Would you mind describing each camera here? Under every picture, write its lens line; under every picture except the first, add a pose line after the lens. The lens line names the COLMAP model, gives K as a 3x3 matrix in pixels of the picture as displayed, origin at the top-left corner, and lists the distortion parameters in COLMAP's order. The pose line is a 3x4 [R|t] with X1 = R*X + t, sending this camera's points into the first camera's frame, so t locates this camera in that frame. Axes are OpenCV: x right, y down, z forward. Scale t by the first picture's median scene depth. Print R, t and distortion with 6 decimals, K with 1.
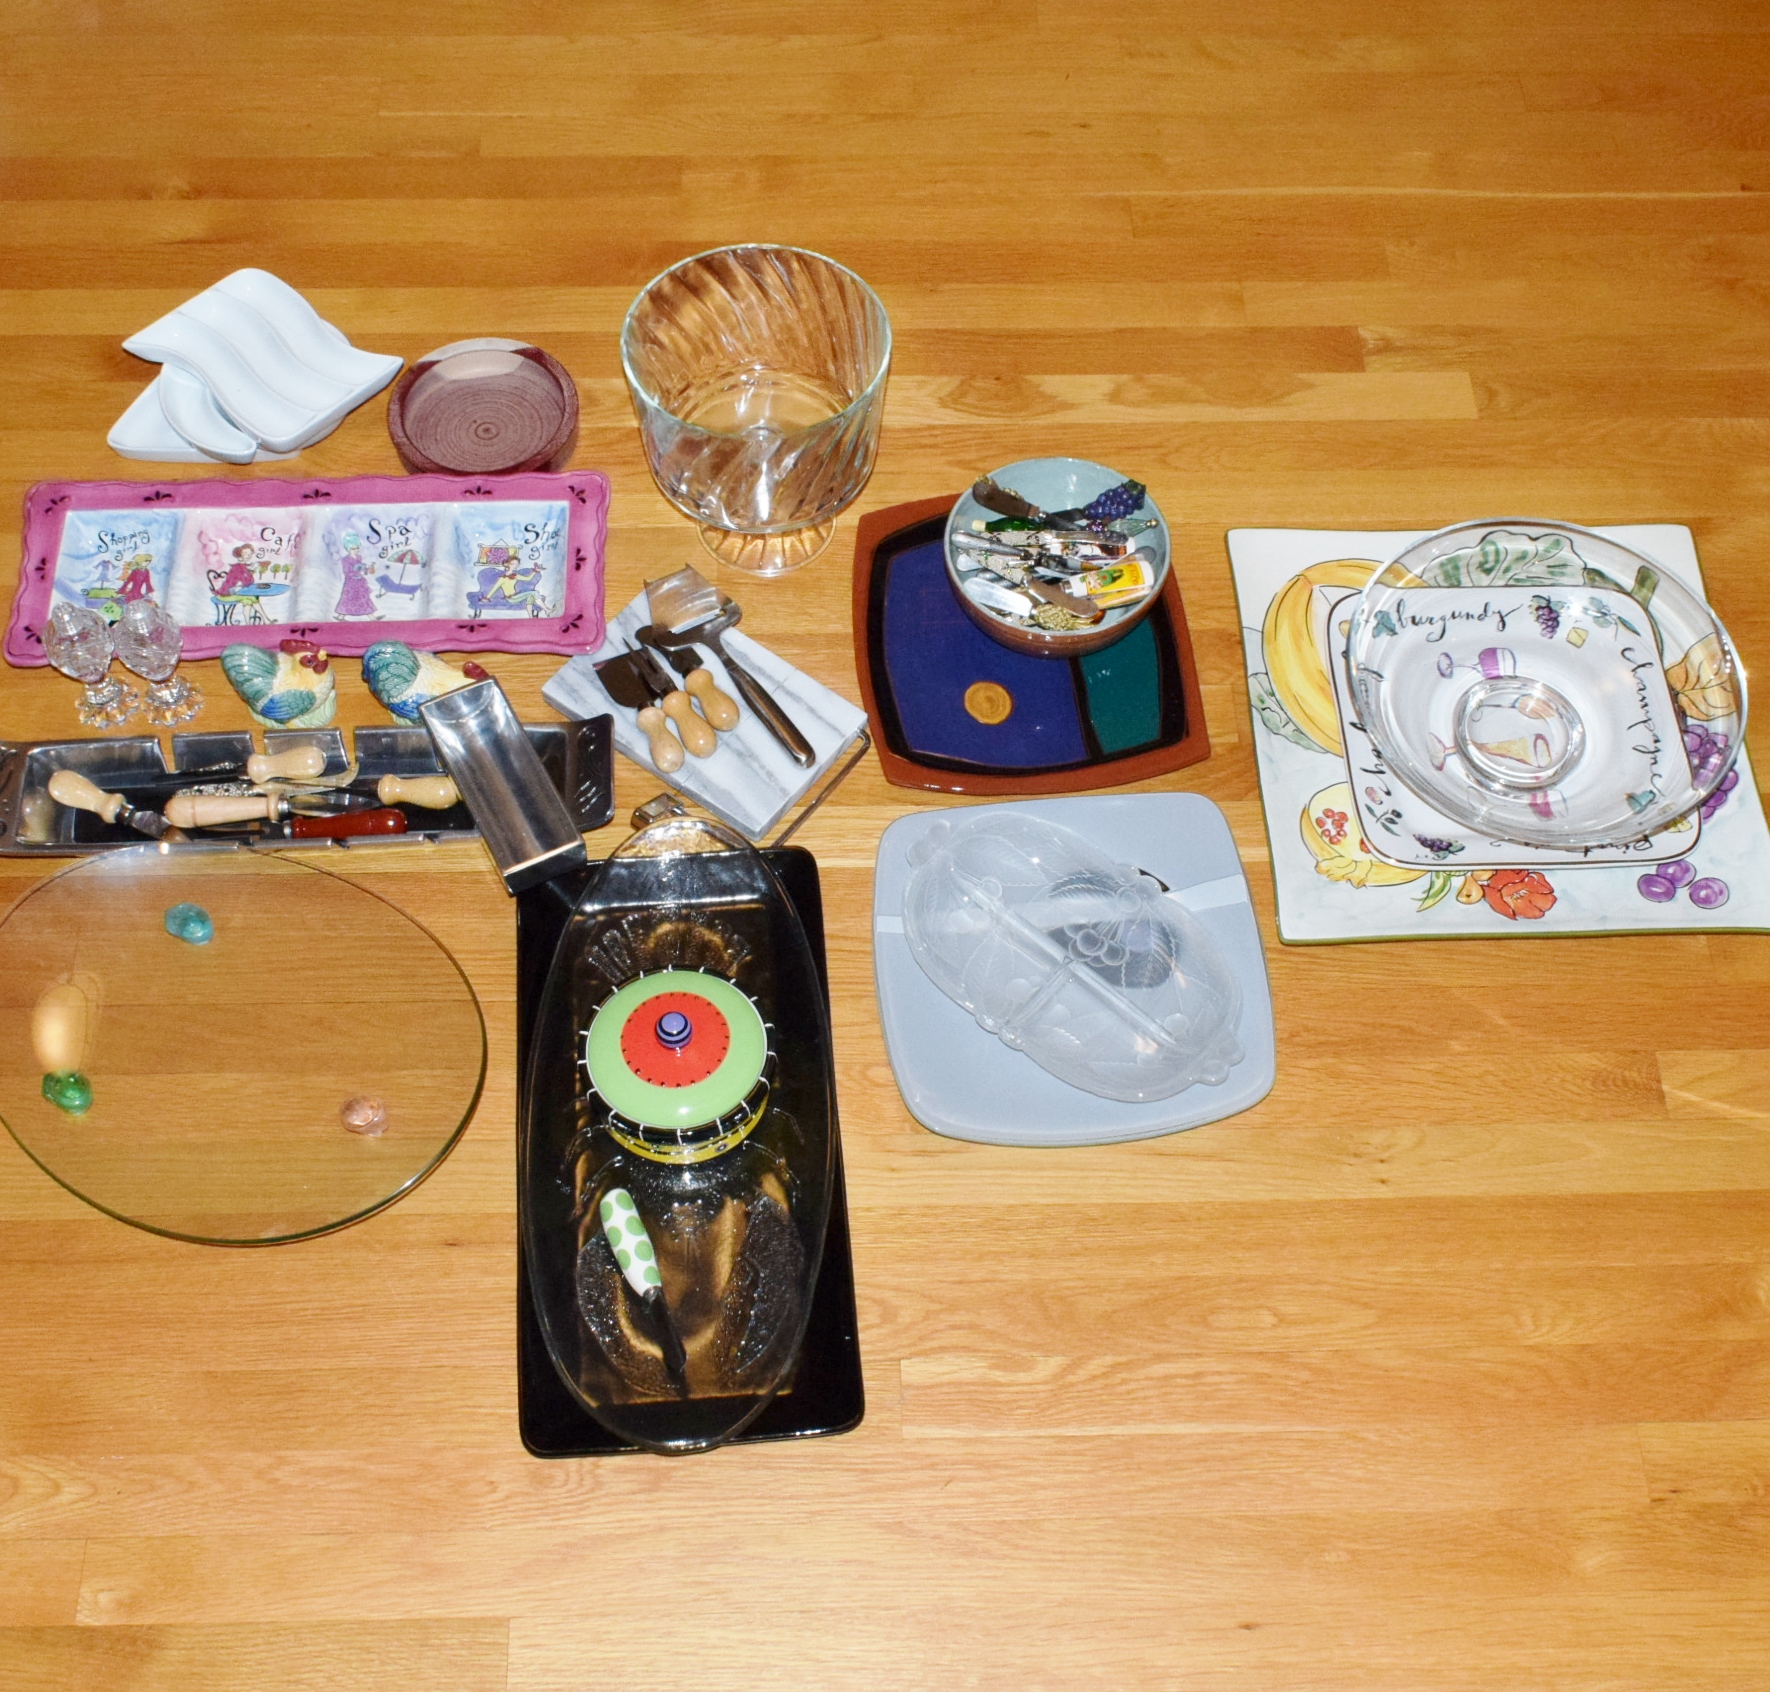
lens RADIAL K [[2343.7, 0, 893.4], [0, 2343.7, 910.2], [0, 0, 1]] dist [-0.032308, 0.052670]
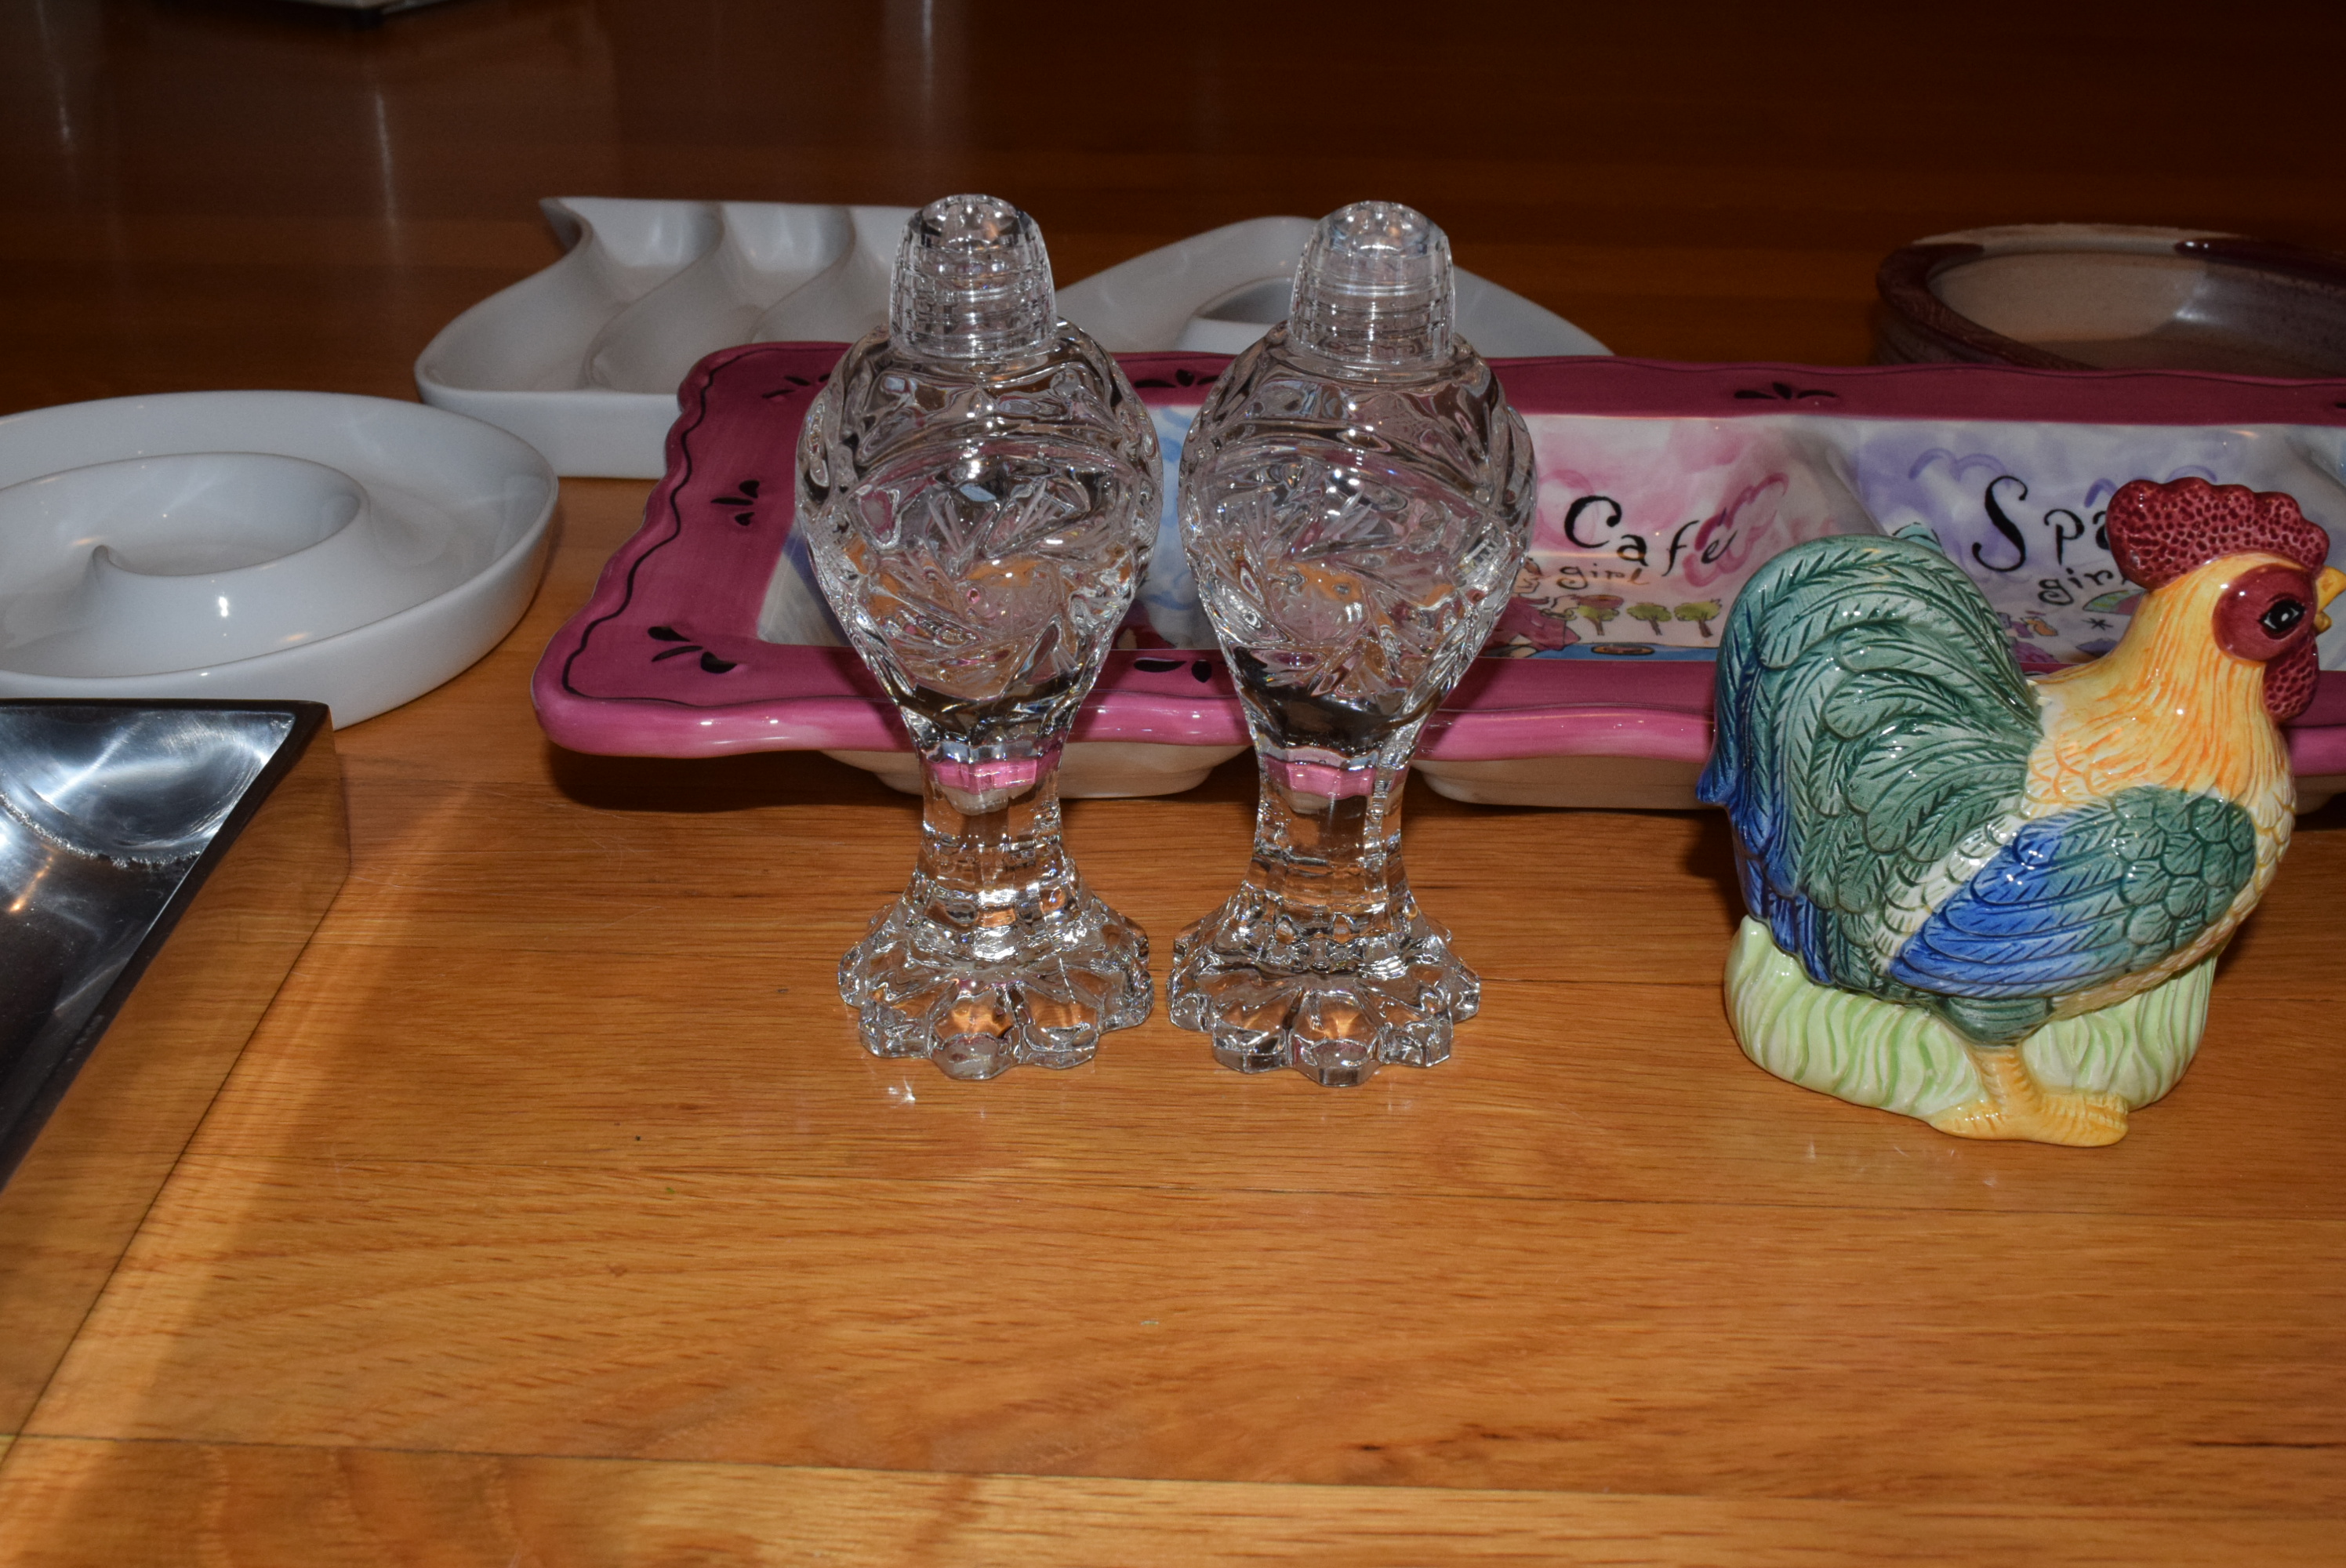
lens RADIAL K [[2323.9, 0, 1162.4], [0, 2323.9, 819.1], [0, 0, 1]] dist [-0.014163, -0.008769]
pose [[0.998409, 0.017873, -0.053479, -0.304382], [-0.042188, 0.866049, -0.498175, -0.002669], [0.037412, 0.499639, 0.865425, 0.801921]]
